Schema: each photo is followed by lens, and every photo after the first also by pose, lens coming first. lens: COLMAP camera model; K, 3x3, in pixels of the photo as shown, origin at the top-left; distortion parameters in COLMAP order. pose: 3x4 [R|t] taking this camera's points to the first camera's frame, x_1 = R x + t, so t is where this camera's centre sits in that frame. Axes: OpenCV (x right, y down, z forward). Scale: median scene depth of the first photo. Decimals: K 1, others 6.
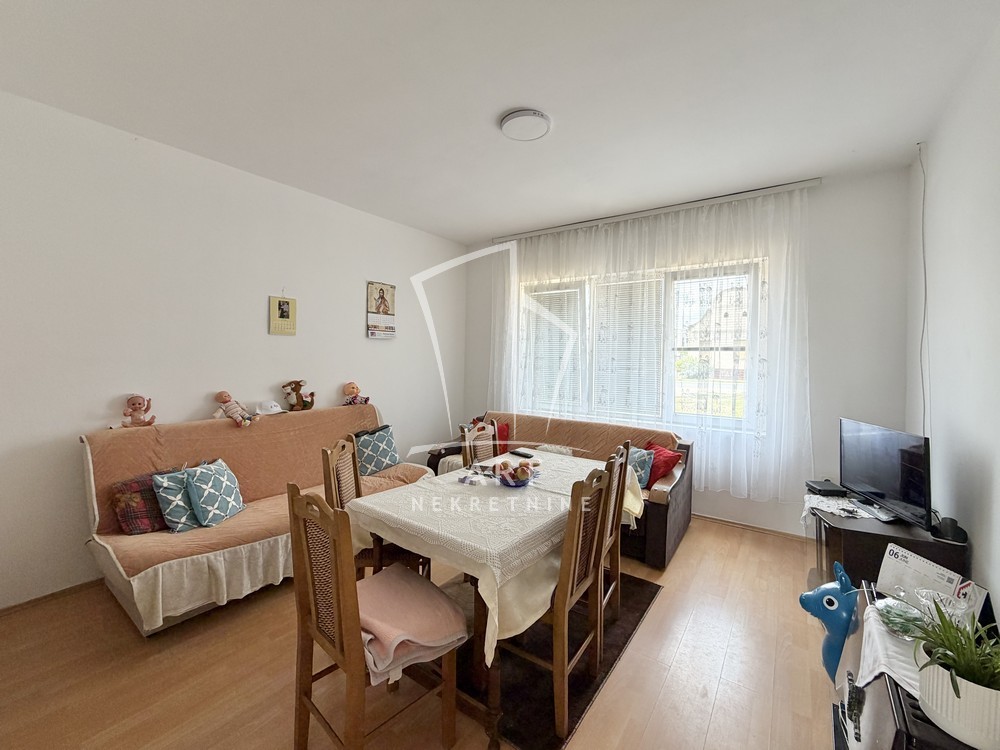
lens RADIAL K [[398.6, 0, 489.3], [0, 398.6, 359.3], [0, 0, 1]] dist [0.006776, -0.000923]
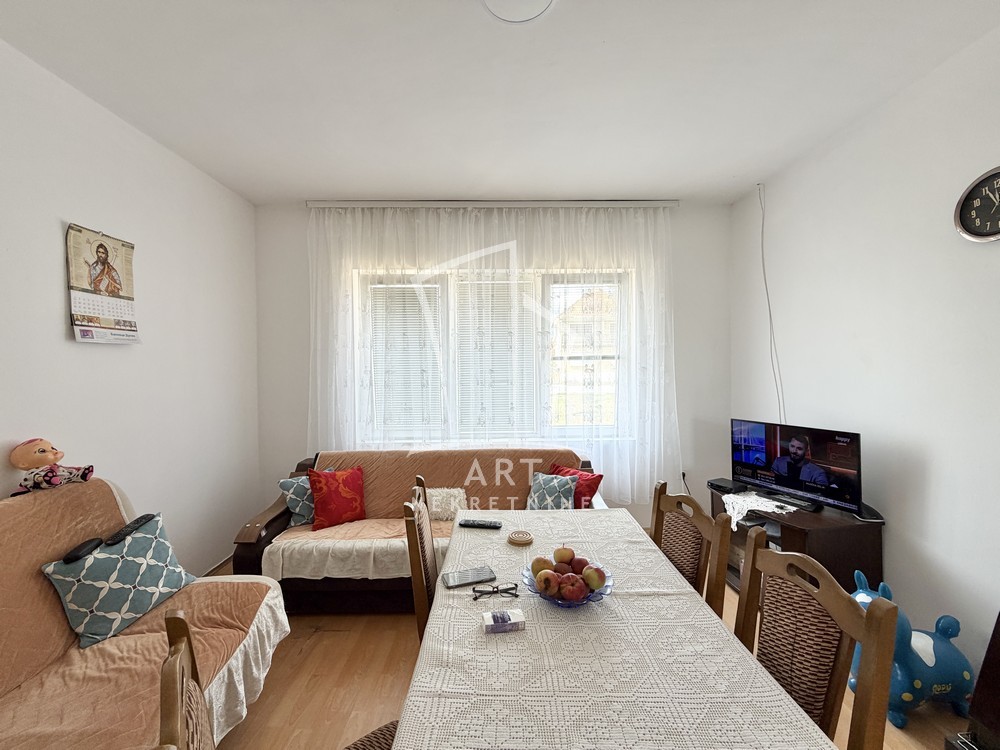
lens RADIAL K [[398.6, 0, 496.1], [0, 398.6, 375.5], [0, 0, 1]] dist [0.006776, -0.000923]
pose [[0.808419, -0.035904, 0.587512, -0.191348], [0.026349, 0.999345, 0.024816, -0.012086], [-0.588018, -0.004581, 0.808835, 0.331278]]
